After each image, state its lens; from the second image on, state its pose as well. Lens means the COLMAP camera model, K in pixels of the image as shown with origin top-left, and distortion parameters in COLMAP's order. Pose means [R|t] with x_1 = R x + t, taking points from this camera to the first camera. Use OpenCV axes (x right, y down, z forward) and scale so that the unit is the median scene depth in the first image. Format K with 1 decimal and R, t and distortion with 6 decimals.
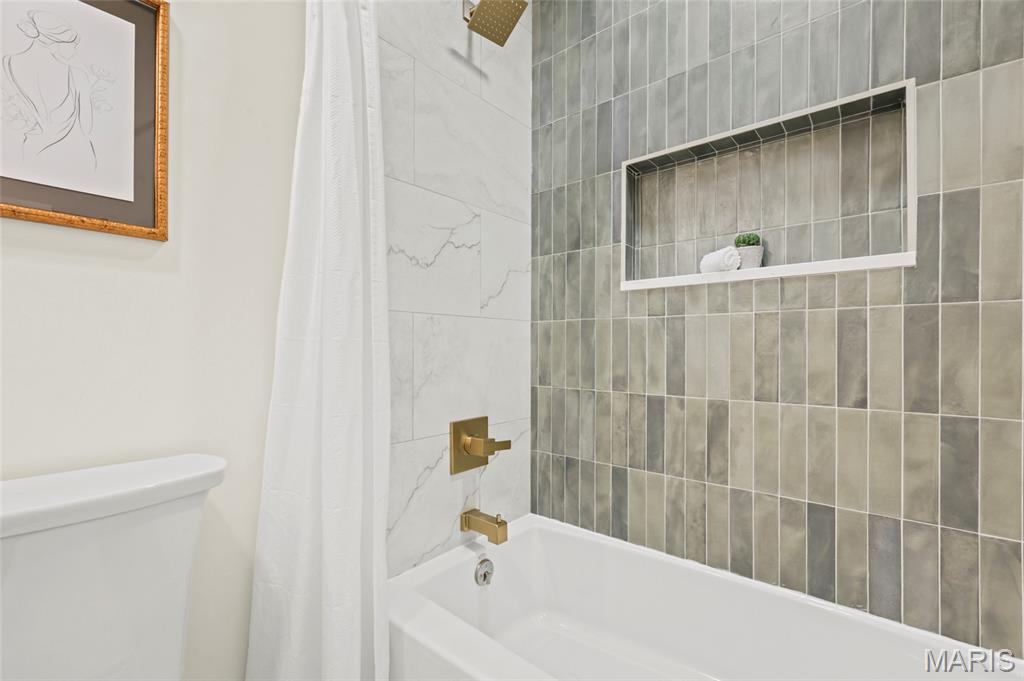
lens RADIAL K [[441.5, 0, 507.9], [0, 441.5, 344.3], [0, 0, 1]] dist [0.002681, -0.000087]
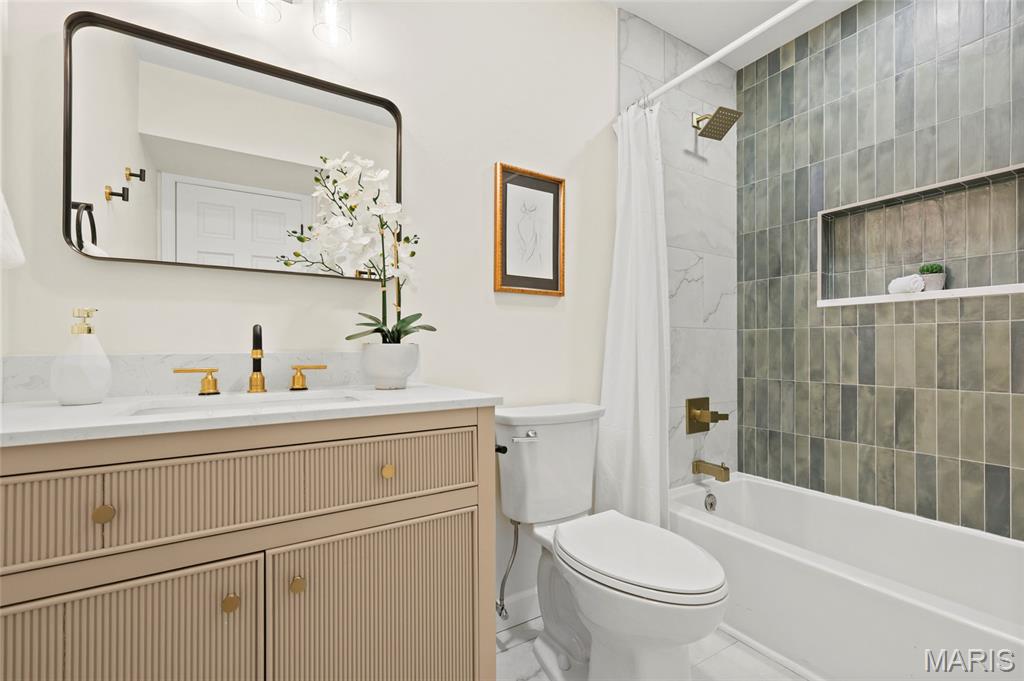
lens RADIAL K [[441.5, 0, 507.9], [0, 441.5, 344.3], [0, 0, 1]] dist [0.002681, -0.000087]
pose [[0.952007, -0.004315, -0.306047, -0.243799], [0.003627, 0.999989, -0.002815, -0.007721], [0.306056, 0.001570, 0.952012, -0.606411]]
